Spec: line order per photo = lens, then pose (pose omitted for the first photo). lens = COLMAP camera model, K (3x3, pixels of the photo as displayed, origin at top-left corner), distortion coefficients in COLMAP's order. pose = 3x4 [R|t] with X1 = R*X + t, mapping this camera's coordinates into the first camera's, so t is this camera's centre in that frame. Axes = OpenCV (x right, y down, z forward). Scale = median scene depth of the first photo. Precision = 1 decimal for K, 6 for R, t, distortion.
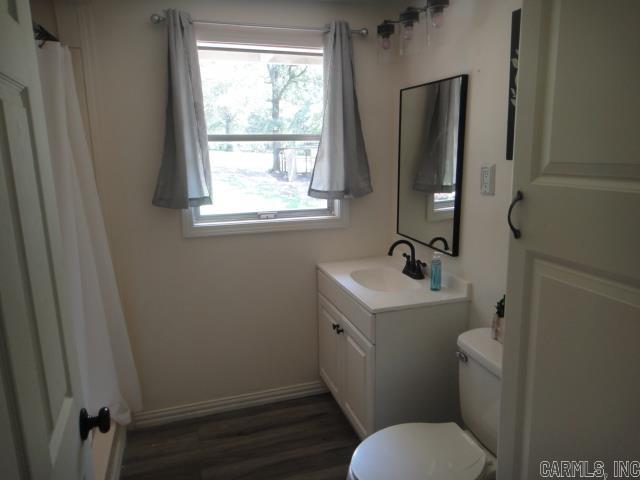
lens RADIAL K [[442.5, 0, 320.7], [0, 442.5, 236.4], [0, 0, 1]] dist [0.003791, -0.006604]
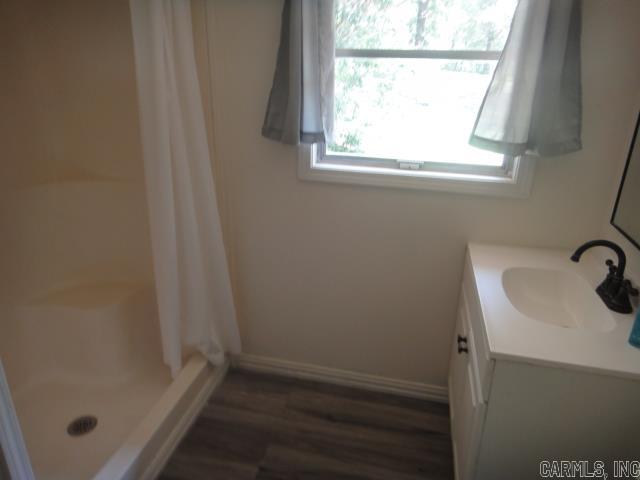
lens RADIAL K [[442.5, 0, 320.7], [0, 442.5, 236.4], [0, 0, 1]] dist [0.003791, -0.006604]
pose [[0.852632, 0.214839, -0.476302, 0.135849], [-0.134697, 0.971125, 0.196910, -0.059750], [0.504852, -0.103735, 0.856950, 0.292493]]
